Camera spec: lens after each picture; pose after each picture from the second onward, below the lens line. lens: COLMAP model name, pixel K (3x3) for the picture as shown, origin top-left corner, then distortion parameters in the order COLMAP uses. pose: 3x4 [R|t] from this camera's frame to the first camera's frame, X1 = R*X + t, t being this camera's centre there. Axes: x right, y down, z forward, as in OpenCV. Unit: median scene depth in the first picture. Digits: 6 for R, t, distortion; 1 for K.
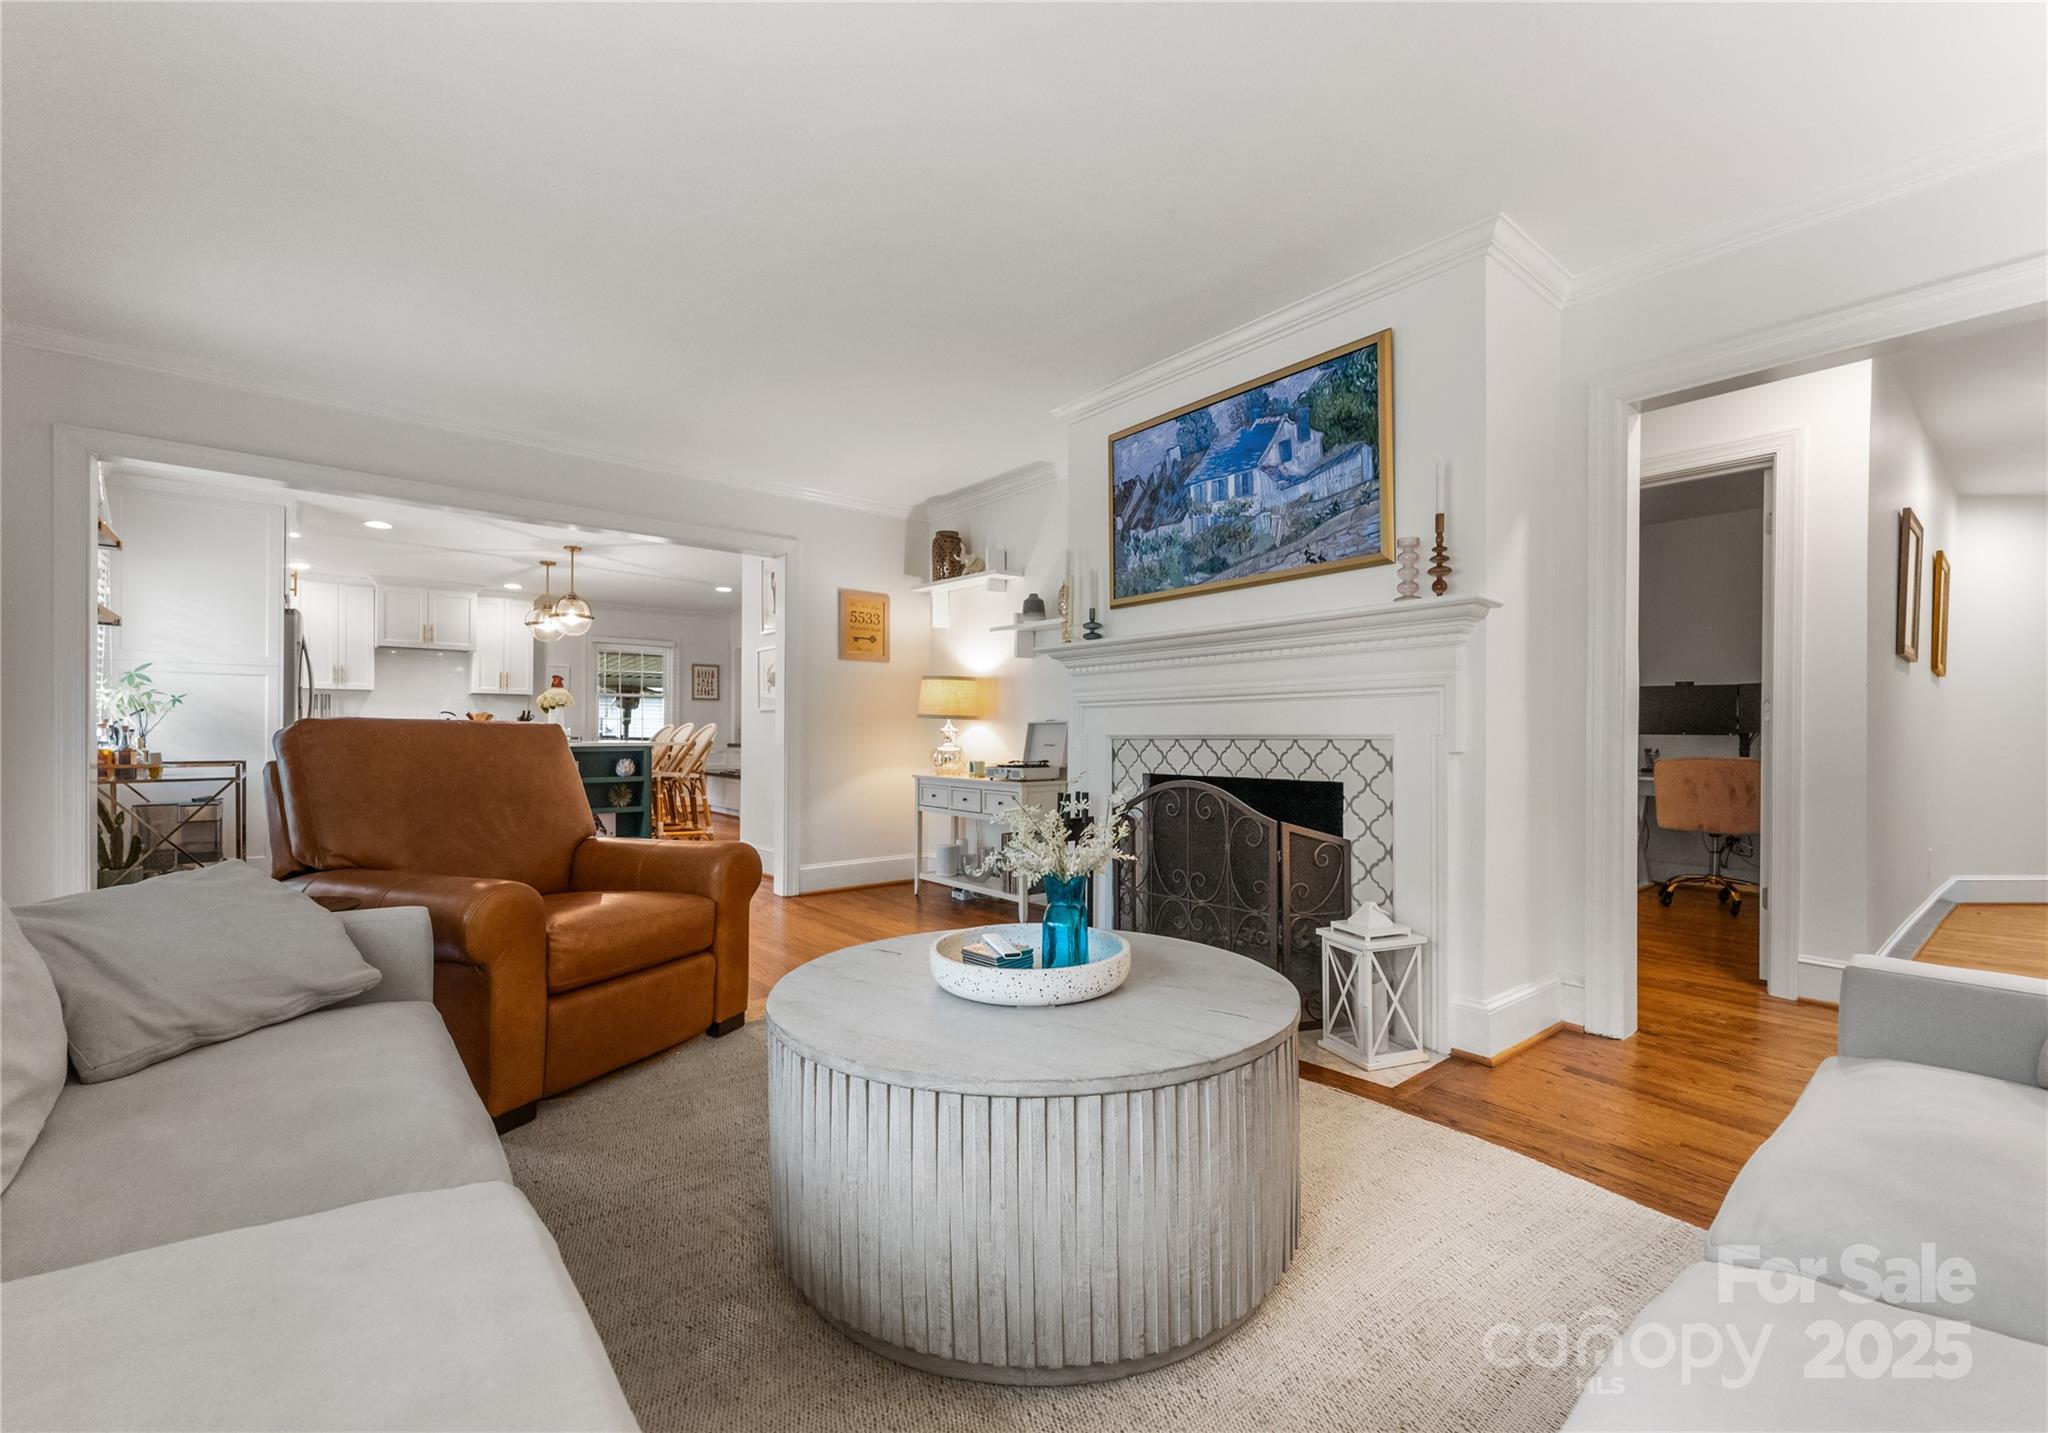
lens RADIAL K [[858.3, 0, 995.8], [0, 858.3, 719.6], [0, 0, 1]] dist [0.000062, 0.000527]
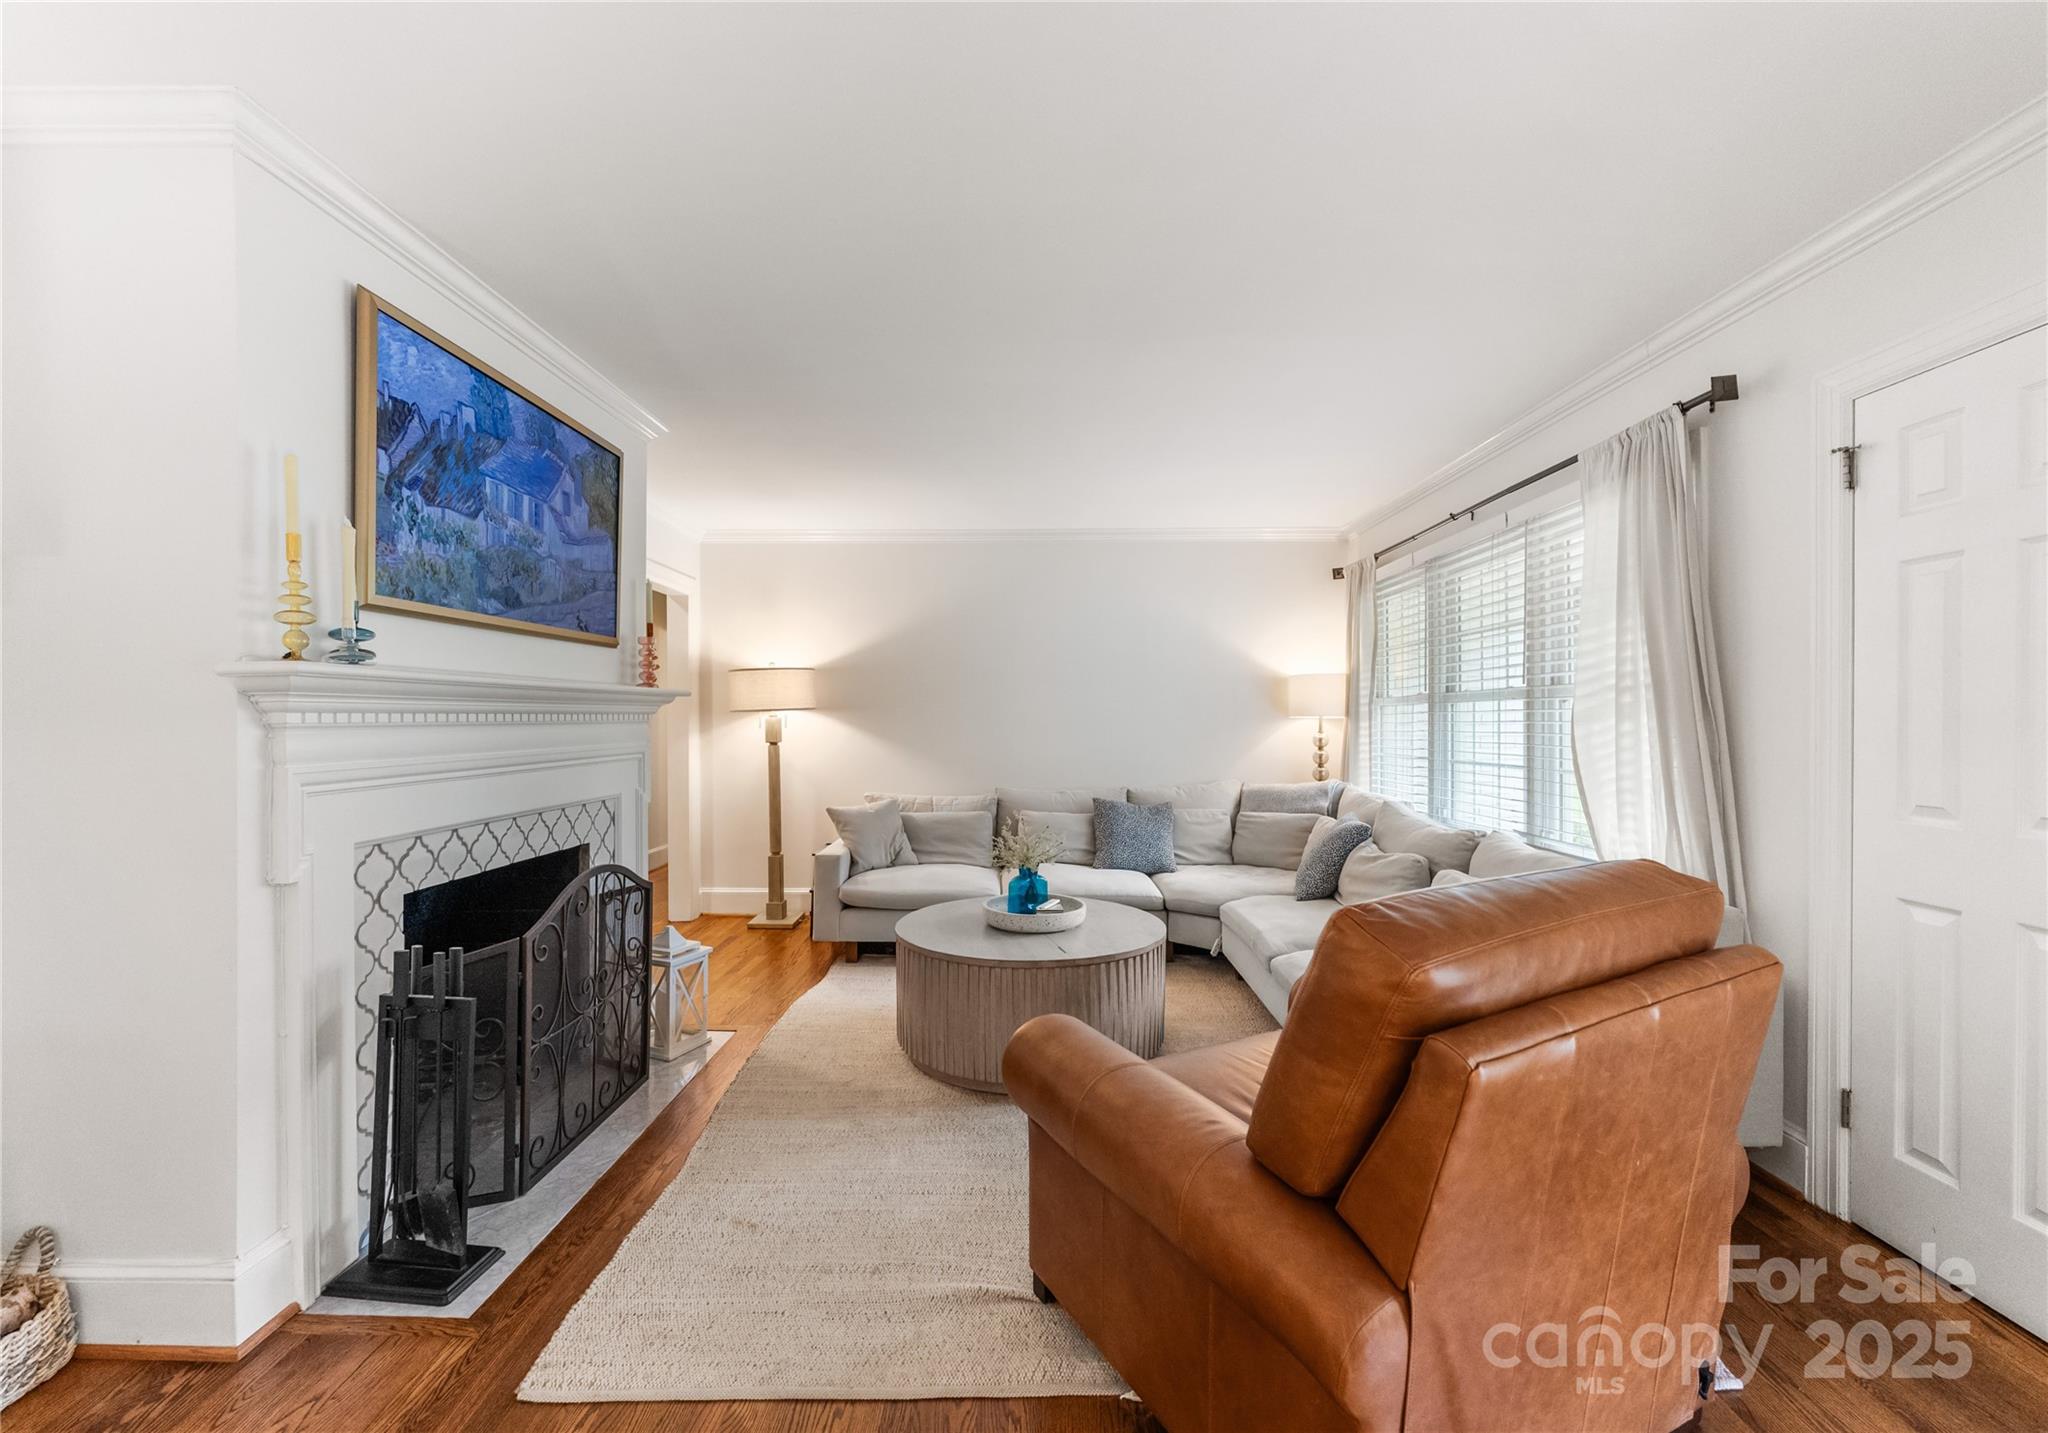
lens RADIAL K [[866.4, 0, 1024.0], [0, 866.4, 716.5], [0, 0, 1]] dist [0.013220, 0.000011]
pose [[-0.773418, -0.000525, 0.633896, -0.388944], [-0.012891, 0.999806, -0.014900, -0.041617], [-0.633765, -0.019696, -0.773275, 0.835180]]
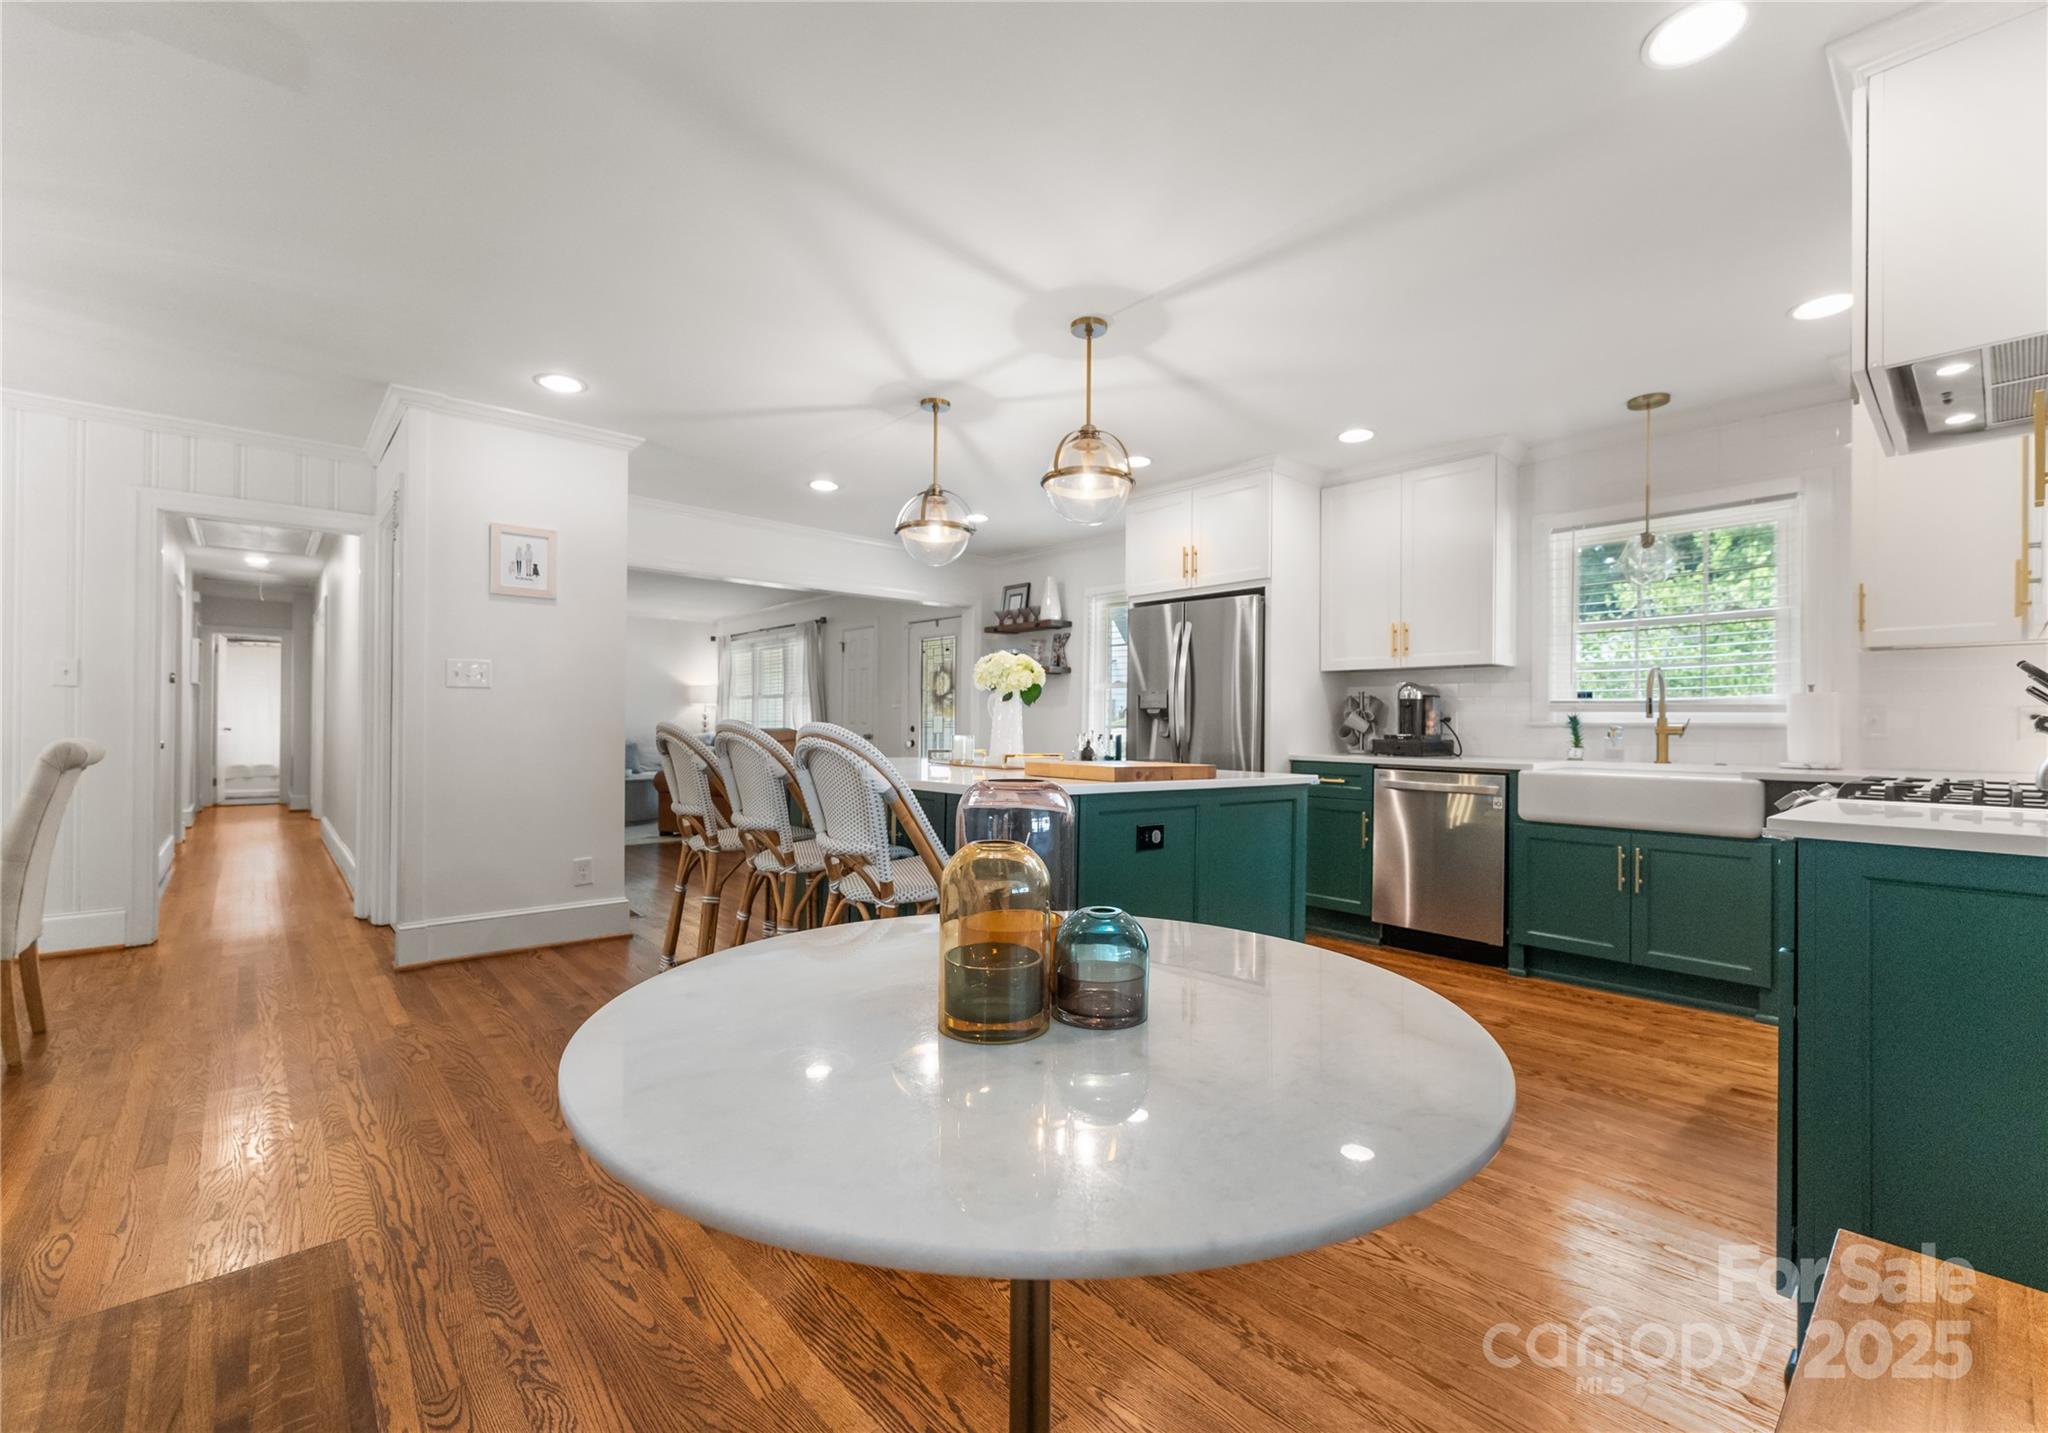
lens RADIAL K [[857.8, 0, 1020.3], [0, 857.8, 721.2], [0, 0, 1]] dist [0.000516, 0.000096]
pose [[-0.998379, -0.014280, -0.055100, -0.709837], [-0.013266, 0.999737, -0.018728, 0.014212], [0.055353, -0.017966, -0.998305, 2.109000]]
